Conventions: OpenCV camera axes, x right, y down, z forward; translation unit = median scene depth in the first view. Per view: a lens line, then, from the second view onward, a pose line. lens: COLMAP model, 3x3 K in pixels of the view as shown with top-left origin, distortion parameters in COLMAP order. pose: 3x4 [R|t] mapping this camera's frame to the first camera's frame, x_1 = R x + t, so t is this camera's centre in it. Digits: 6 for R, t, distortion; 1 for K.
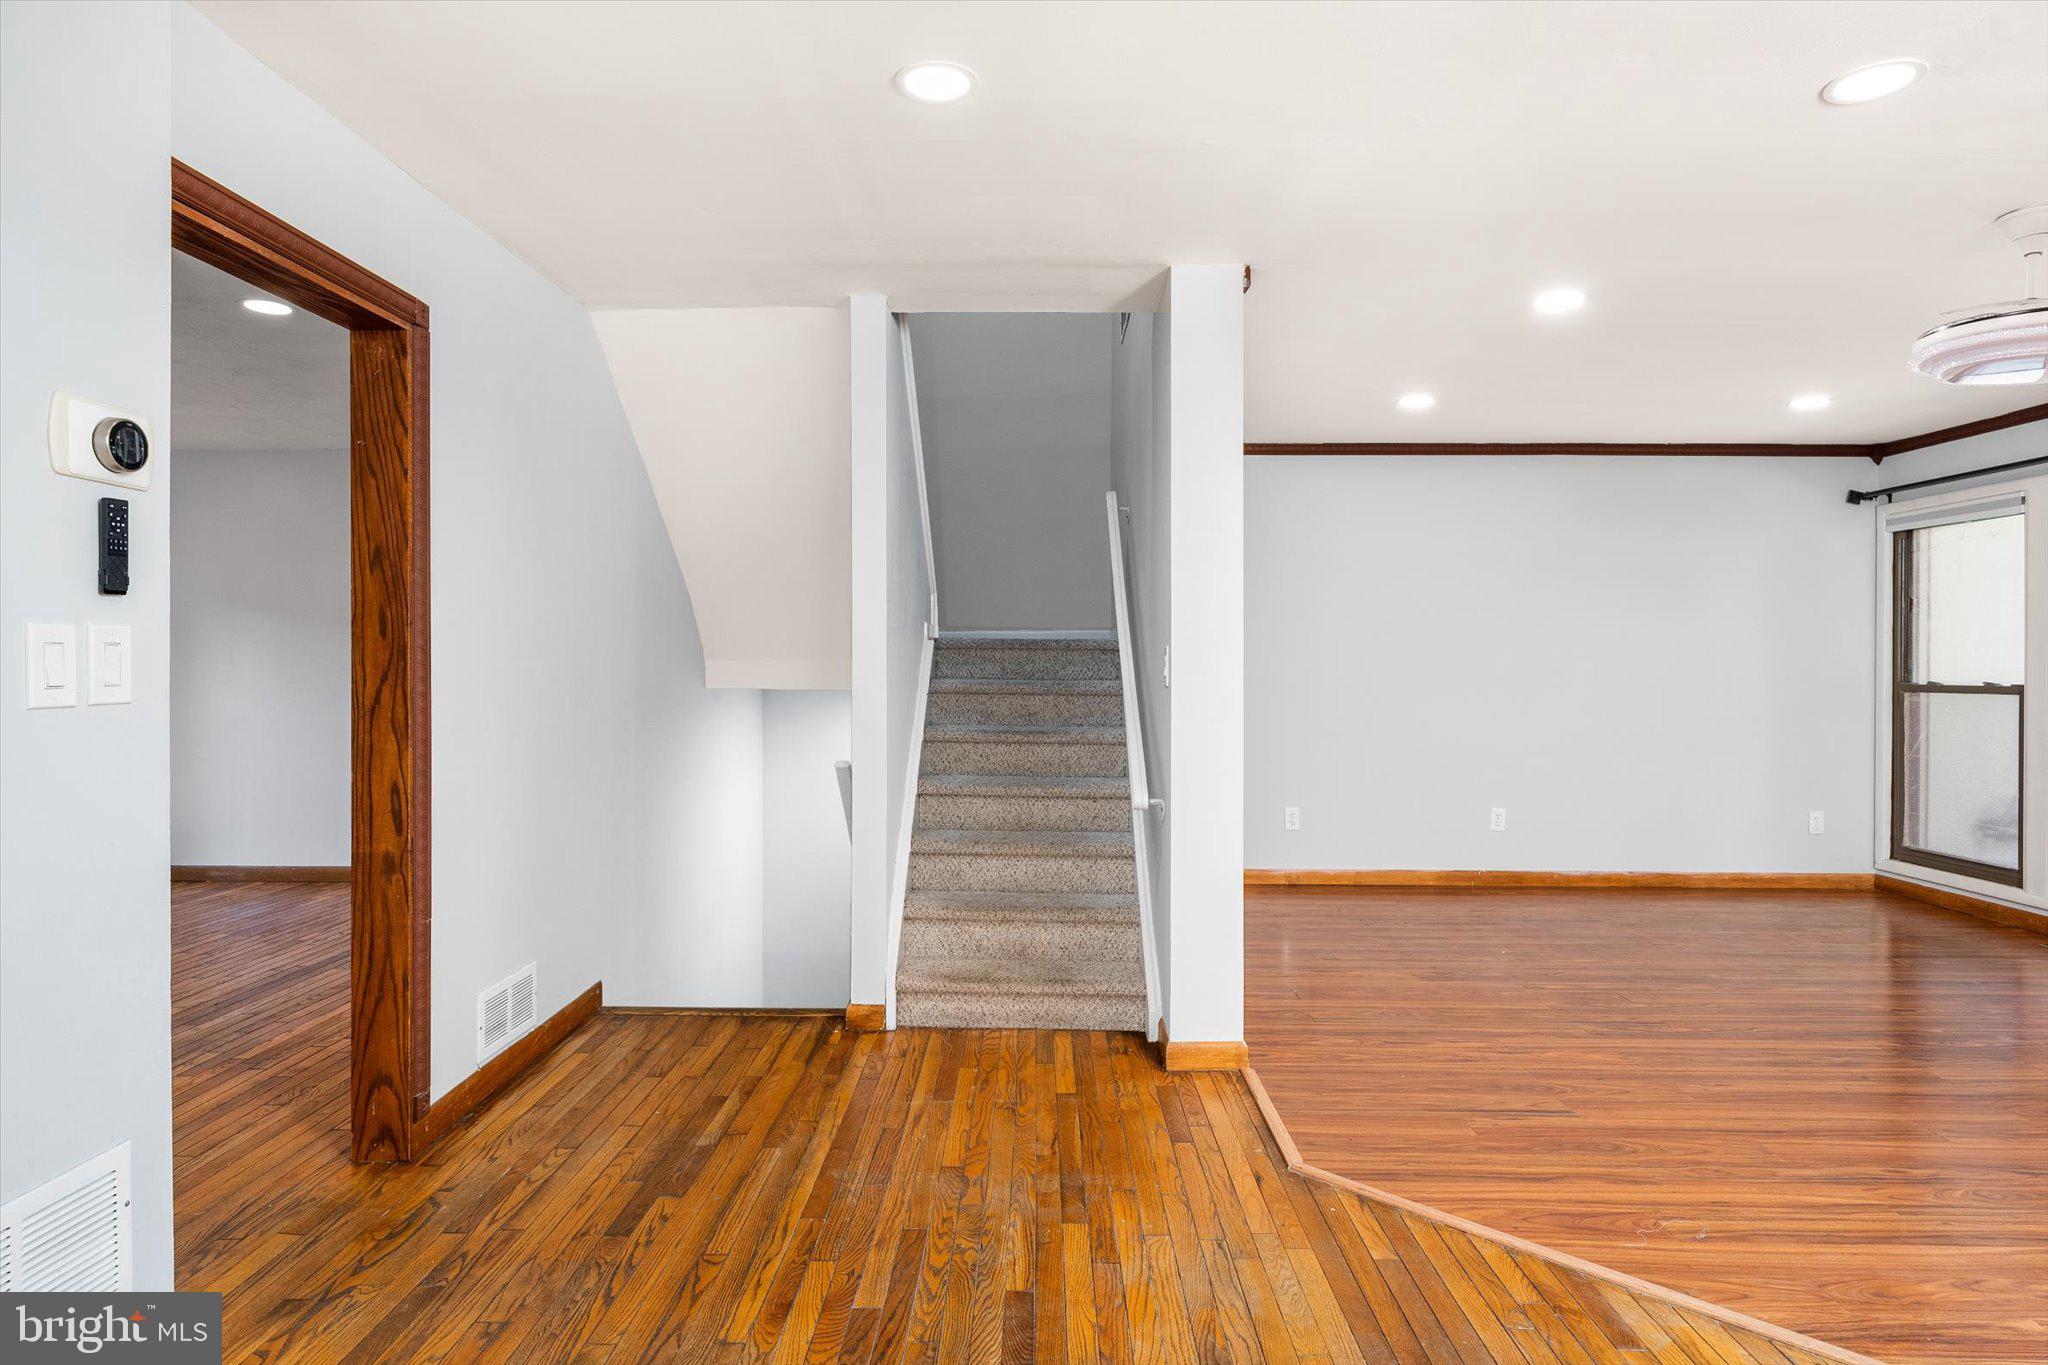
lens RADIAL K [[1133.9, 0, 1016.9], [0, 1133.9, 677.2], [0, 0, 1]] dist [-0.002235, 0.000258]
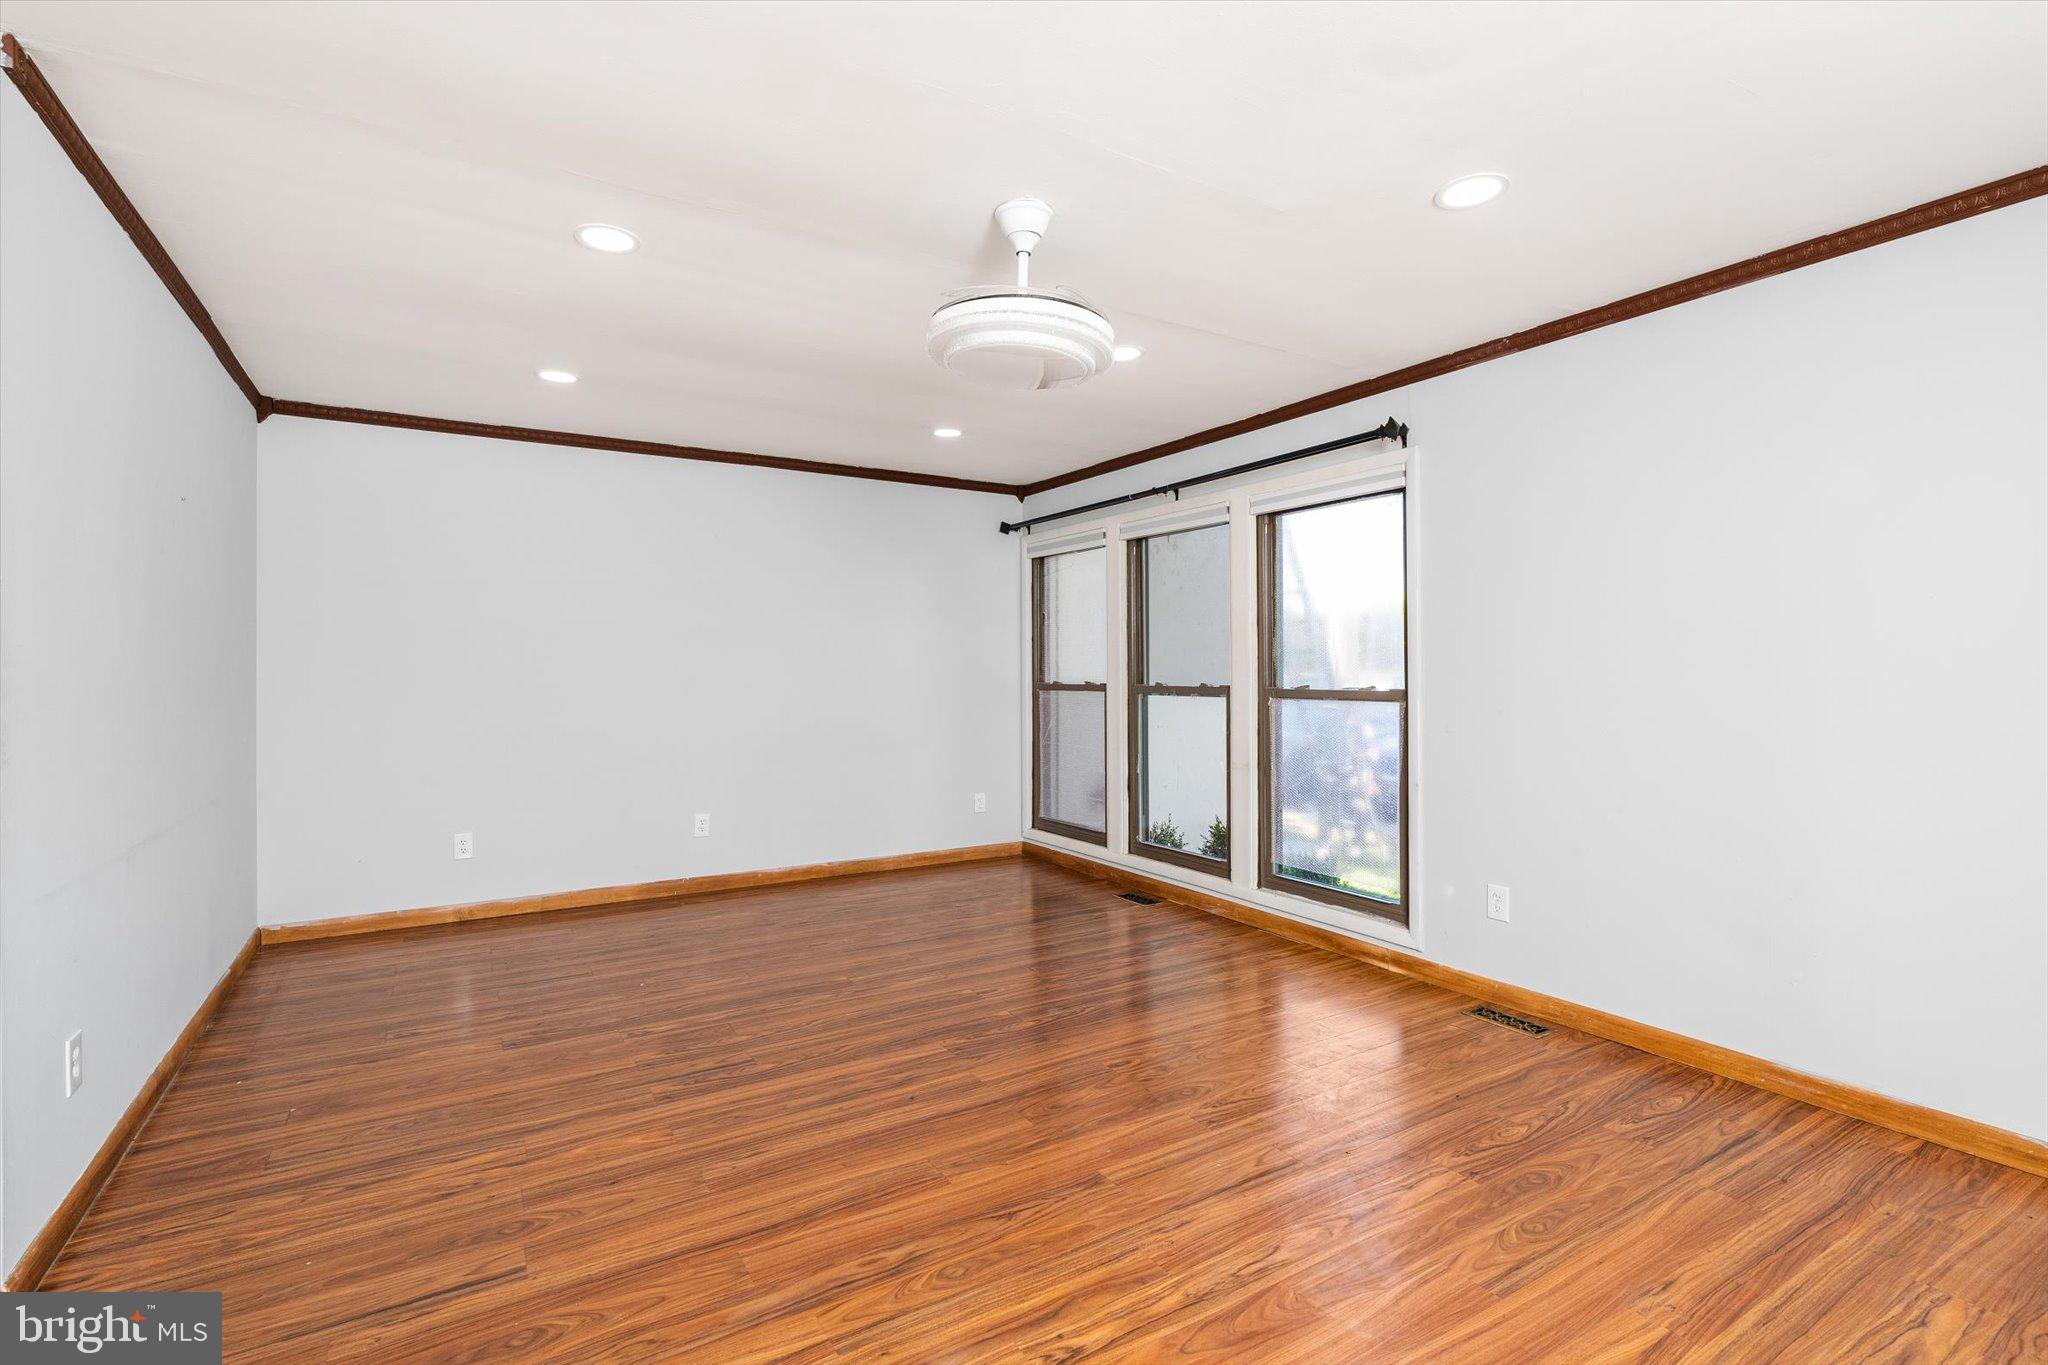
lens RADIAL K [[946.6, 0, 1026.3], [0, 946.6, 676.8], [0, 0, 1]] dist [-0.003753, 0.000424]
pose [[0.842183, -0.009200, 0.539113, 0.338096], [0.011066, 0.999939, -0.000224, -0.001793], [-0.539078, 0.006154, 0.842233, 0.229005]]
